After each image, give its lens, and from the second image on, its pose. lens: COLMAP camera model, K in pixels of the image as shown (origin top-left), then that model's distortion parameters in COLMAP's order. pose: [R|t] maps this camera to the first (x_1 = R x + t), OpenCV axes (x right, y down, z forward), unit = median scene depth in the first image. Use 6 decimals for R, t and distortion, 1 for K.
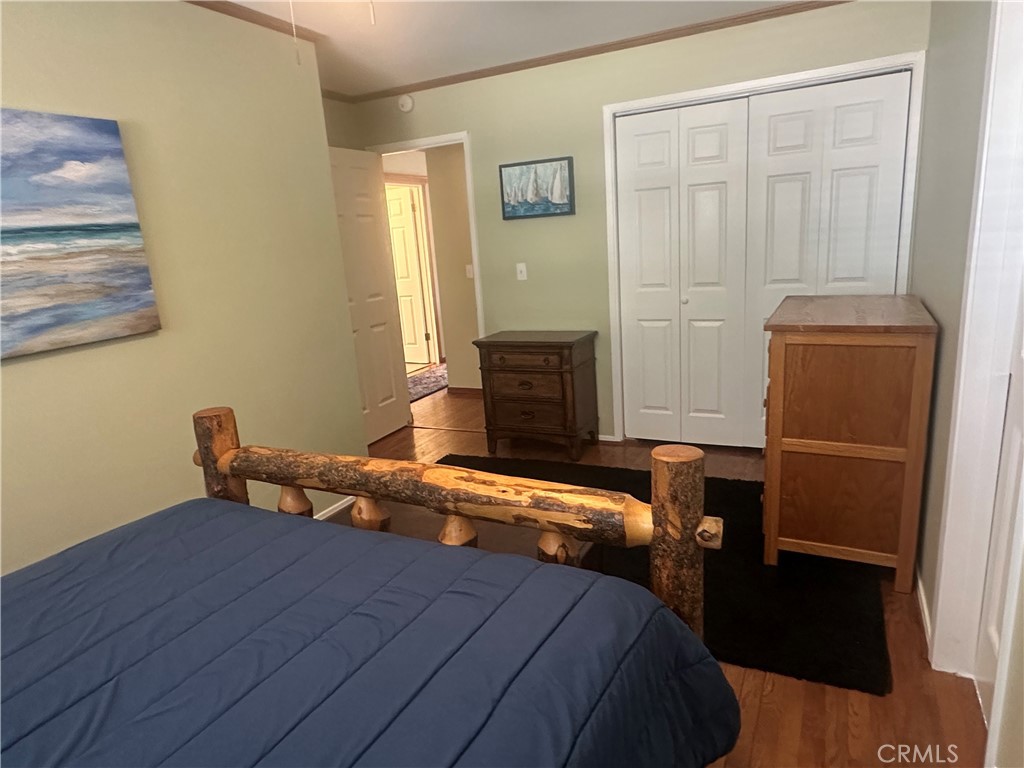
lens RADIAL K [[645.1, 0, 507.6], [0, 645.1, 385.7], [0, 0, 1]] dist [-0.002097, -0.001178]
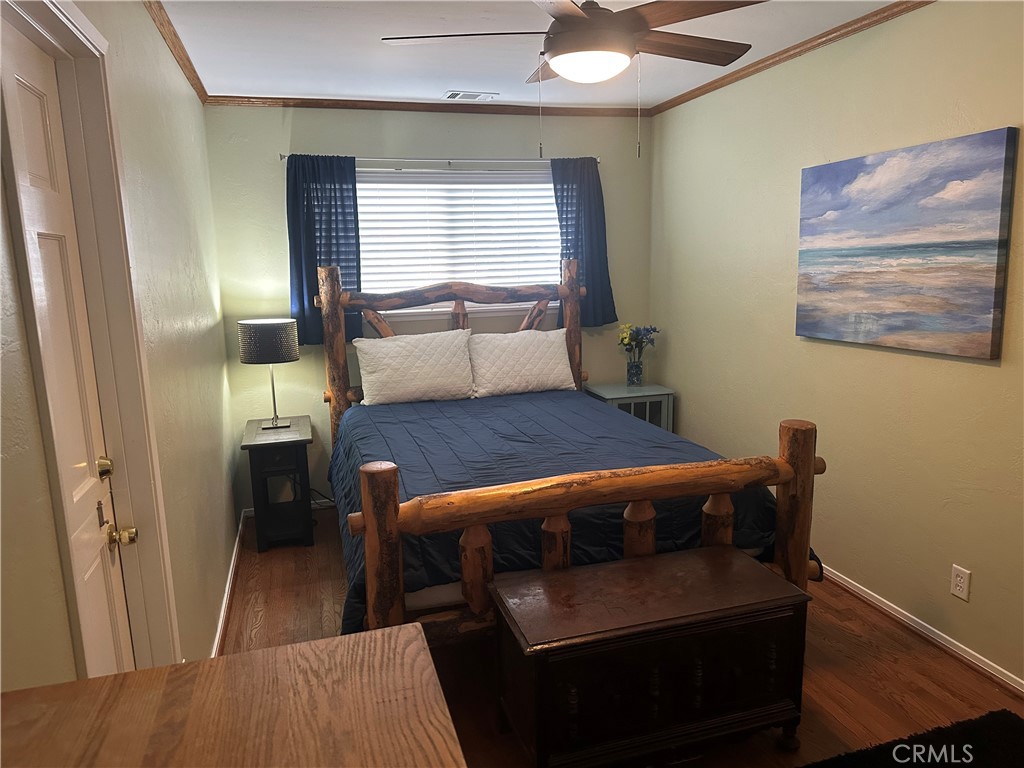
lens RADIAL K [[716.1, 0, 512.7], [0, 716.1, 385.2], [0, 0, 1]] dist [0.064410, -0.077690]
pose [[-0.719334, 0.203663, -0.664139, 0.606756], [-0.088859, 0.921226, 0.378745, -0.381390], [0.688958, 0.331459, -0.644571, 1.229692]]
